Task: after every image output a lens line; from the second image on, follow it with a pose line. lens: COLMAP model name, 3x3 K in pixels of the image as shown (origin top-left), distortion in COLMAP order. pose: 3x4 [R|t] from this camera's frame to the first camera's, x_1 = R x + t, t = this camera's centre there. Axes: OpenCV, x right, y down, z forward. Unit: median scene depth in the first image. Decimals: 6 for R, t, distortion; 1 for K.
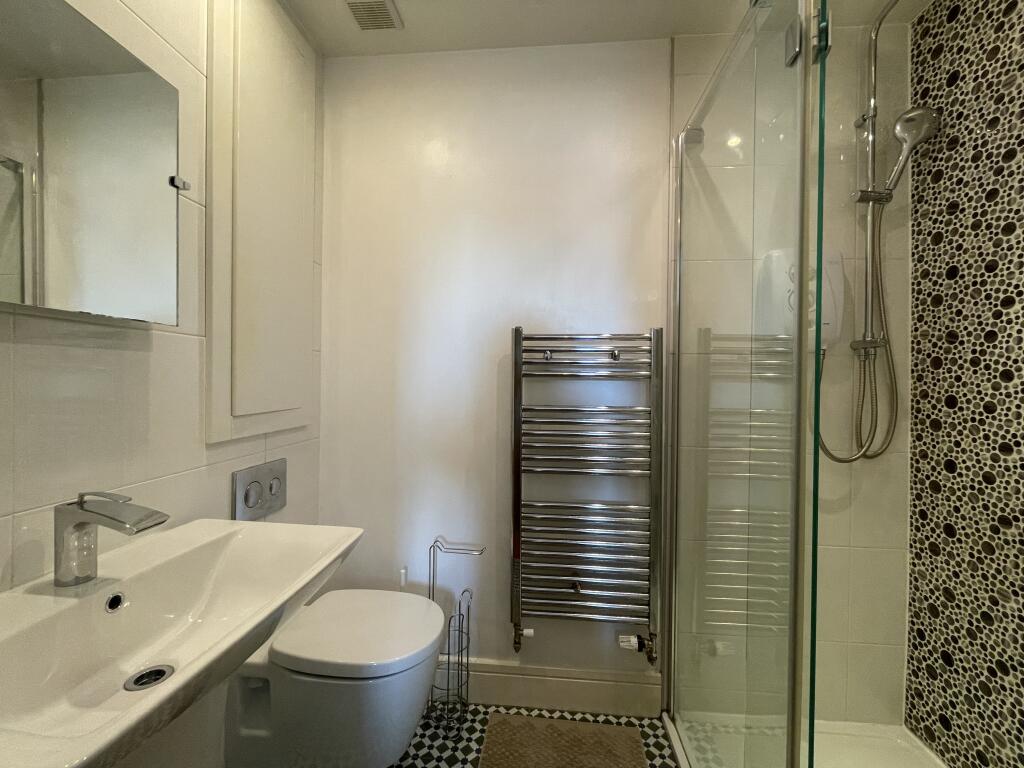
lens RADIAL K [[421.1, 0, 512.0], [0, 421.1, 384.0], [0, 0, 1]] dist [0.001347, 0.000295]
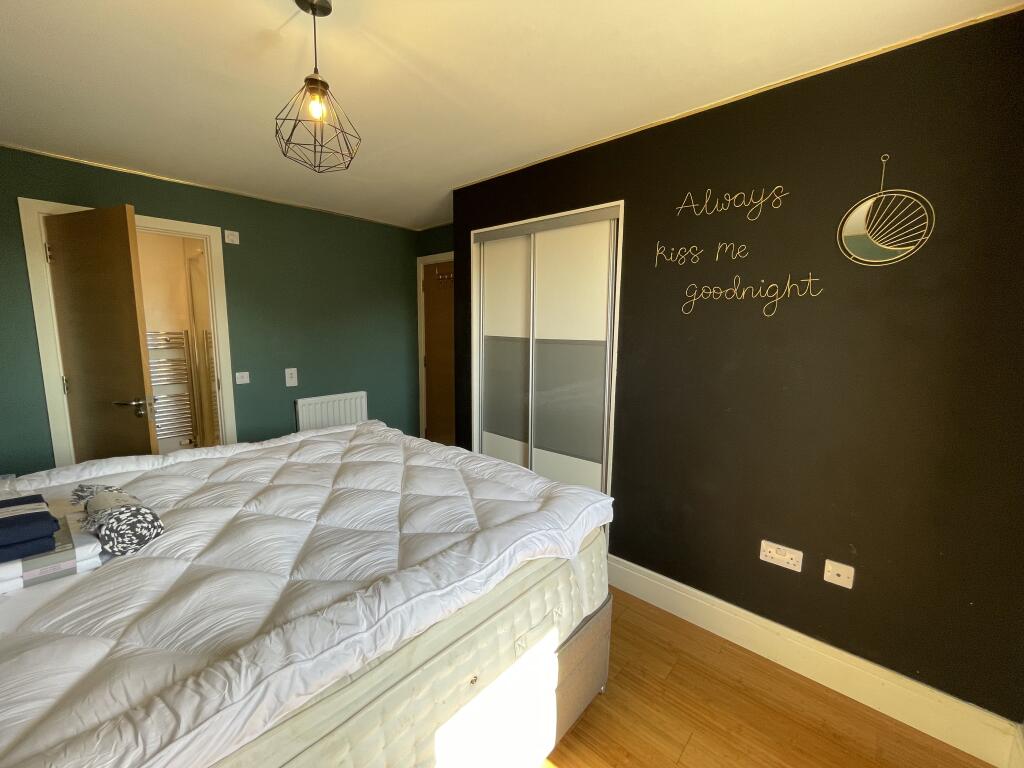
lens RADIAL K [[421.1, 0, 512.0], [0, 421.1, 384.0], [0, 0, 1]] dist [0.001347, 0.000295]
pose [[0.599950, -0.116943, 0.791444, -0.592692], [0.003654, 0.989649, 0.143460, -0.169357], [-0.800029, -0.083177, 0.594168, -2.356516]]
